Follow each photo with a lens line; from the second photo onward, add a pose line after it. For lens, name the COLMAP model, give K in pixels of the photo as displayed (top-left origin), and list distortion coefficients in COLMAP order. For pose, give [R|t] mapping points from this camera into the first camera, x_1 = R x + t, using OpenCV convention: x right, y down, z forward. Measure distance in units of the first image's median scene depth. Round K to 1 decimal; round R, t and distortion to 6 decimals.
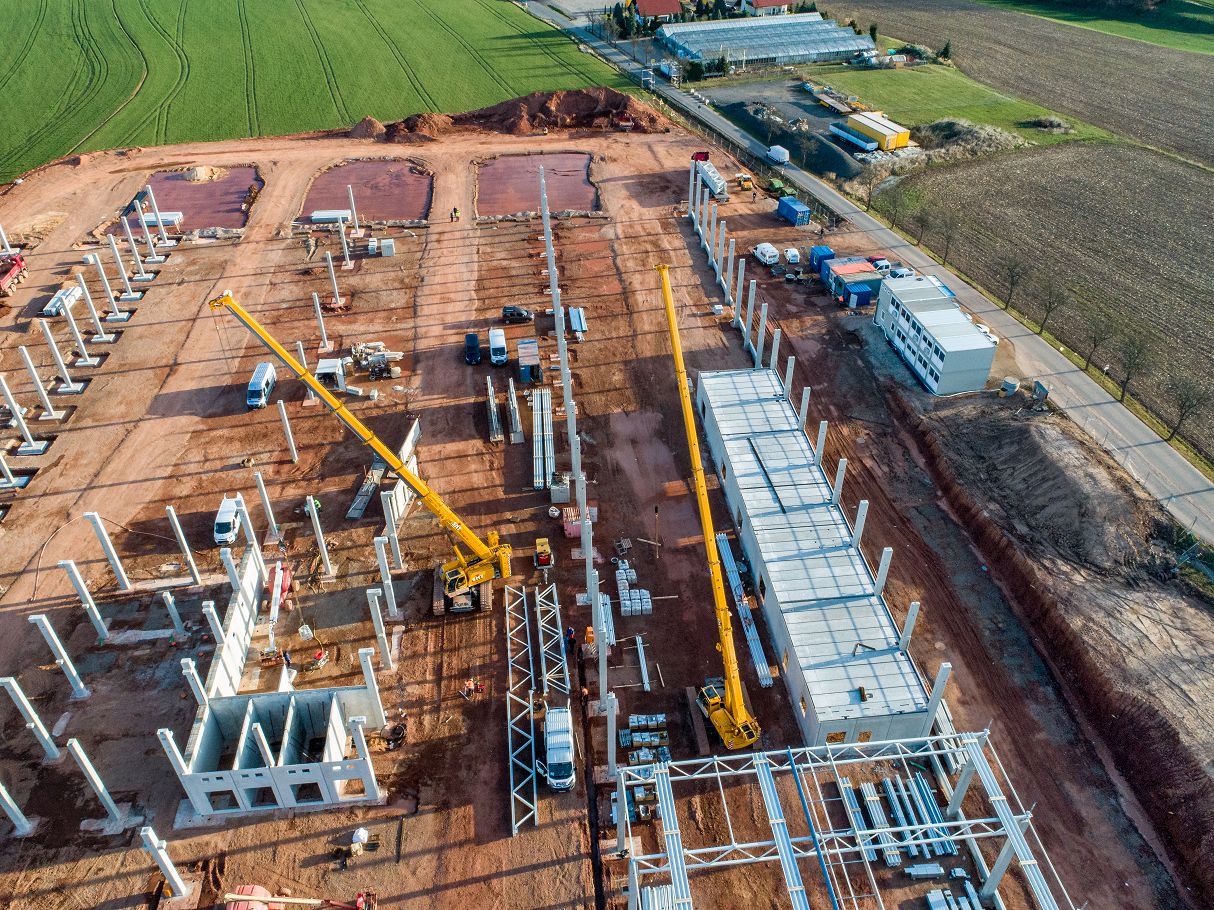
lens RADIAL K [[918.3, 0, 605.7], [0, 918.3, 457.5], [0, 0, 1]] dist [-0.021867, 0.011599]
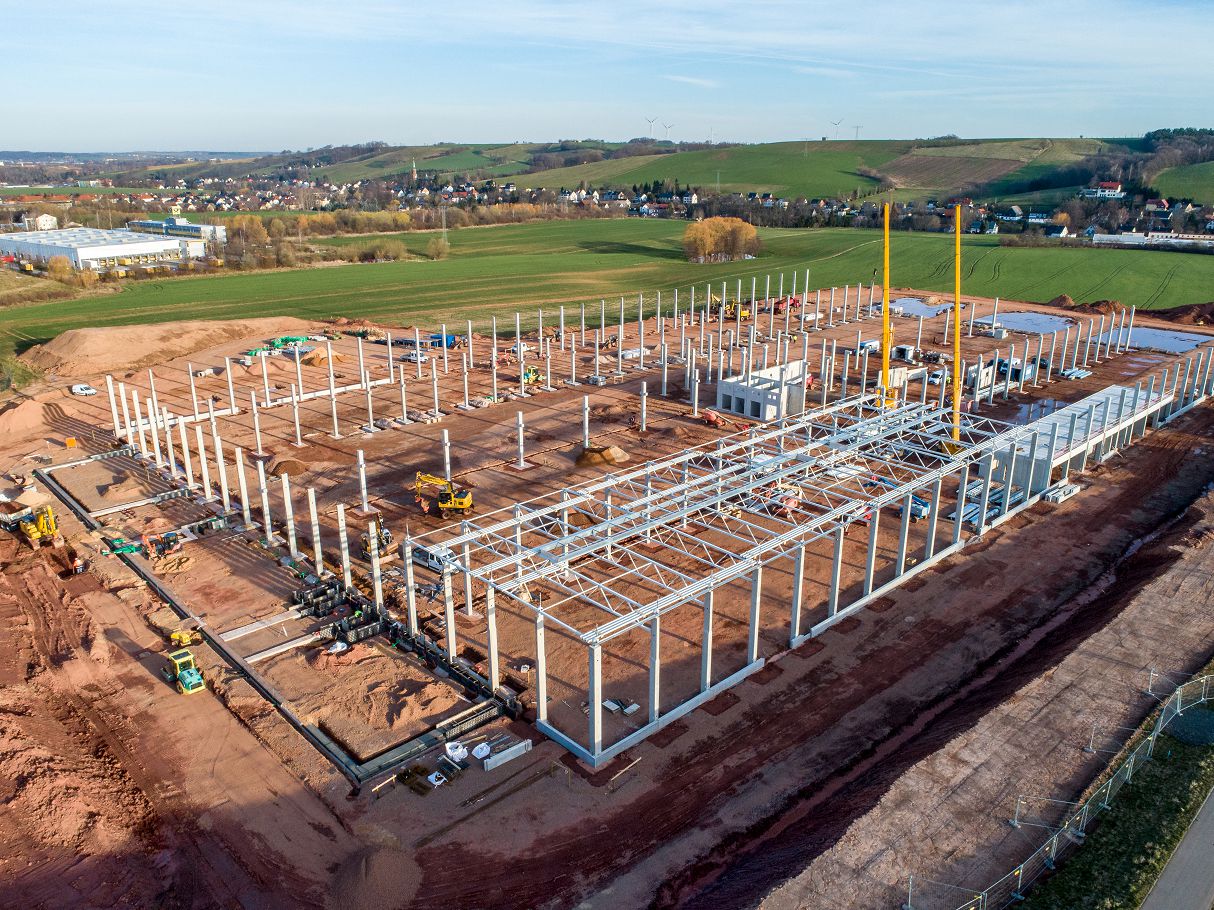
lens RADIAL K [[918.3, 0, 605.7], [0, 918.3, 457.5], [0, 0, 1]] dist [-0.021867, 0.011599]
pose [[0.608779, 0.262268, -0.748735, 0.685152], [-0.487881, 0.867980, -0.092646, 0.505659], [0.625589, 0.421694, 0.656363, -0.383778]]
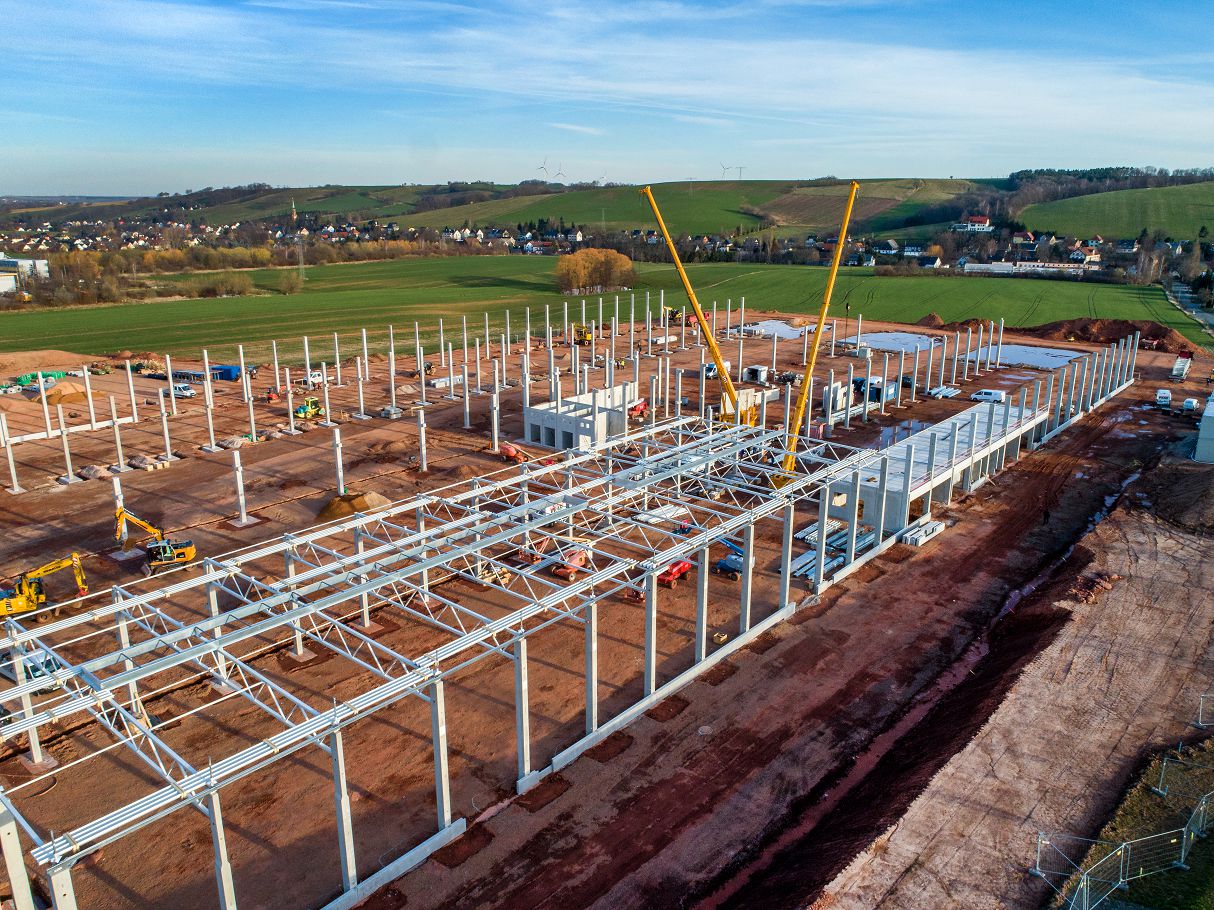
lens RADIAL K [[918.3, 0, 605.7], [0, 918.3, 457.5], [0, 0, 1]] dist [-0.021867, 0.011599]
pose [[0.690851, 0.209394, -0.692011, 0.596032], [-0.446366, 0.876476, -0.180408, 0.410584], [0.568755, 0.433525, 0.698981, -0.135962]]
